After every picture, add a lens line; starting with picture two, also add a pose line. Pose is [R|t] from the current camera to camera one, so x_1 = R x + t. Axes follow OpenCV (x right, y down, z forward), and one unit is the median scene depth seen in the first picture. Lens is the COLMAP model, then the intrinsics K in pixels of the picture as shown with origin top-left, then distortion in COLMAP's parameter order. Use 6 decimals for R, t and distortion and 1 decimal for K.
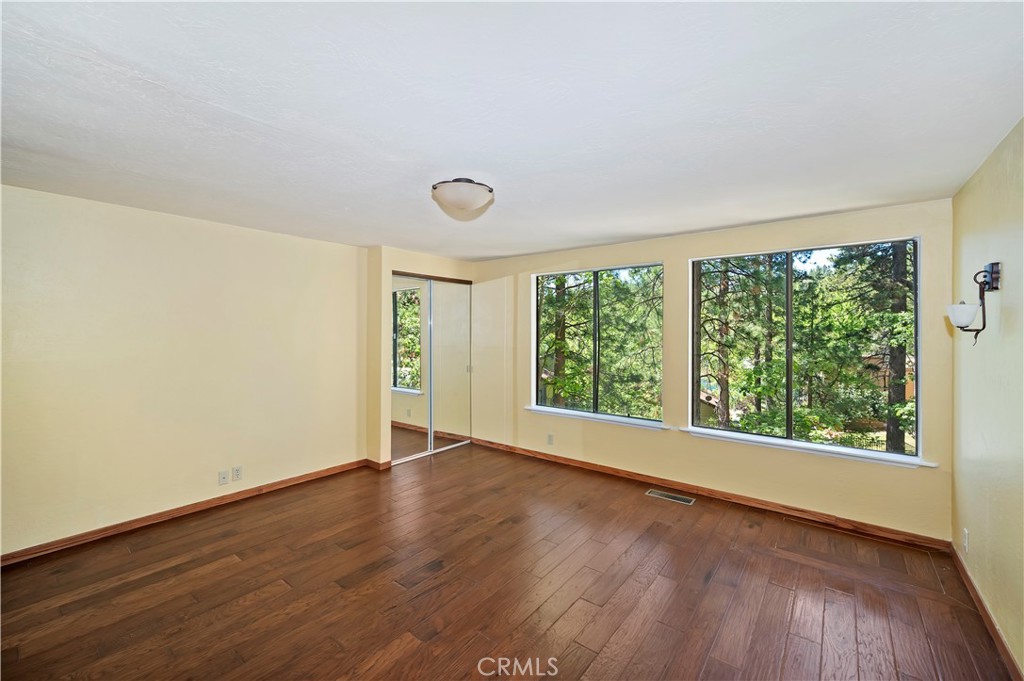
lens RADIAL K [[405.6, 0, 518.8], [0, 405.6, 341.1], [0, 0, 1]] dist [-0.000223, -0.000107]
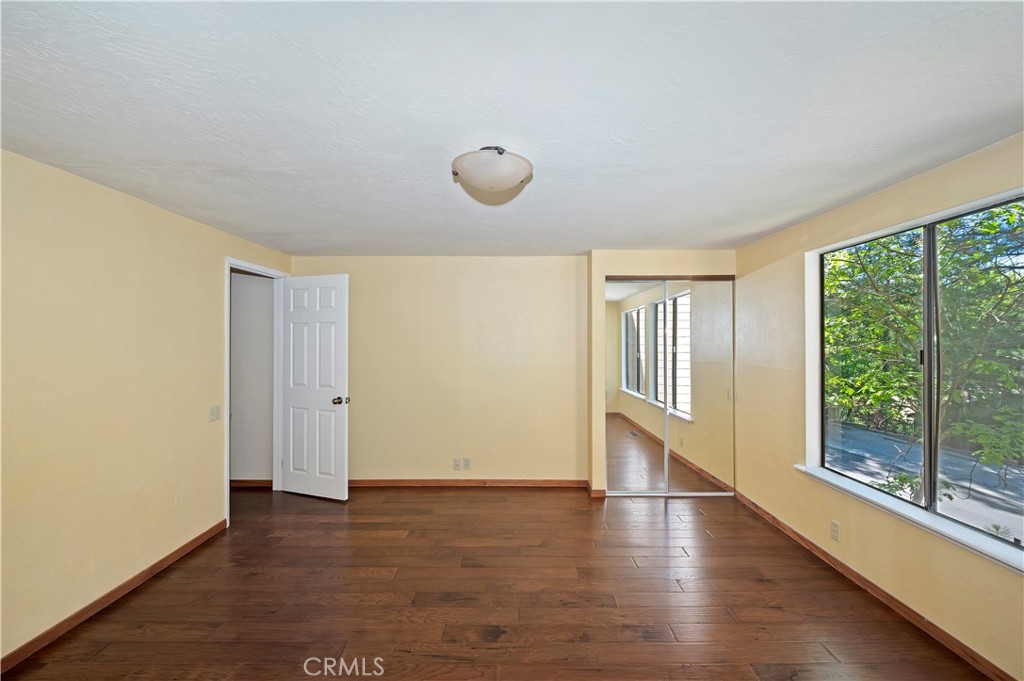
lens RADIAL K [[405.6, 0, 518.8], [0, 405.6, 341.1], [0, 0, 1]] dist [-0.000223, -0.000107]
pose [[0.618531, -0.003124, -0.785755, 0.356928], [-0.016242, 0.999728, -0.016760, -0.017256], [0.785593, 0.023129, 0.618311, 0.394346]]
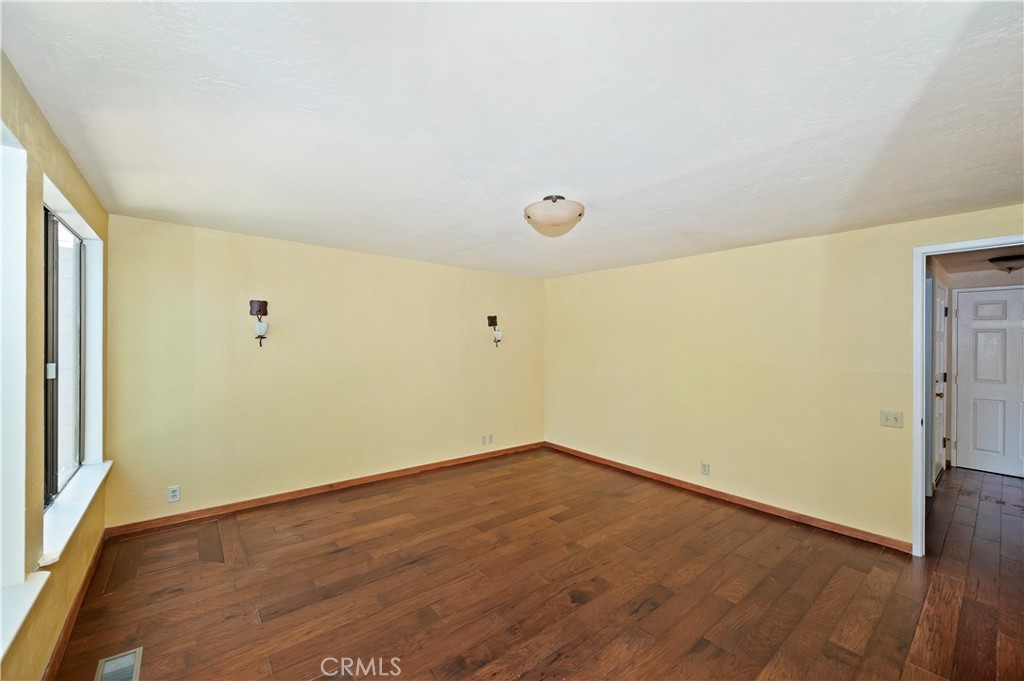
lens RADIAL K [[419.2, 0, 512.0], [0, 419.2, 340.5], [0, 0, 1]] dist [0.002045, -0.000030]
pose [[-0.972682, -0.012433, 0.231810, -0.206450], [-0.008081, 0.999773, 0.019715, -0.036611], [-0.232002, 0.017303, -0.972561, 1.478809]]
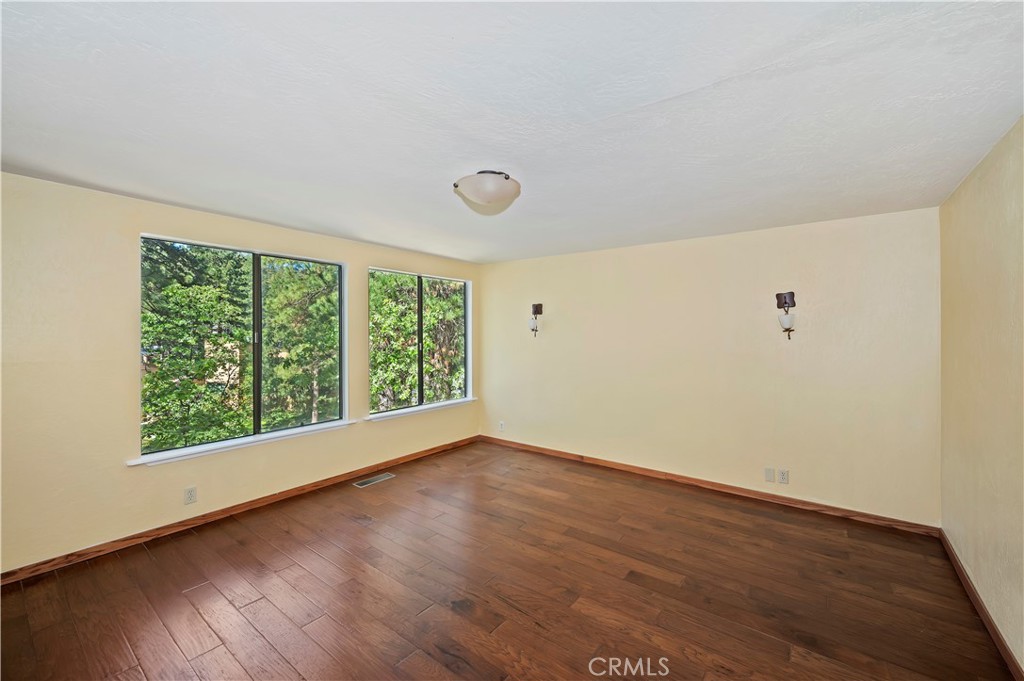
lens RADIAL K [[414.0, 0, 496.9], [0, 414.0, 335.8], [0, 0, 1]] dist [0.001474, -0.000005]
pose [[0.030905, -0.009952, 0.999473, -0.811146], [0.022793, 0.999697, 0.009249, -0.016227], [-0.999262, 0.022495, 0.031122, 0.670613]]
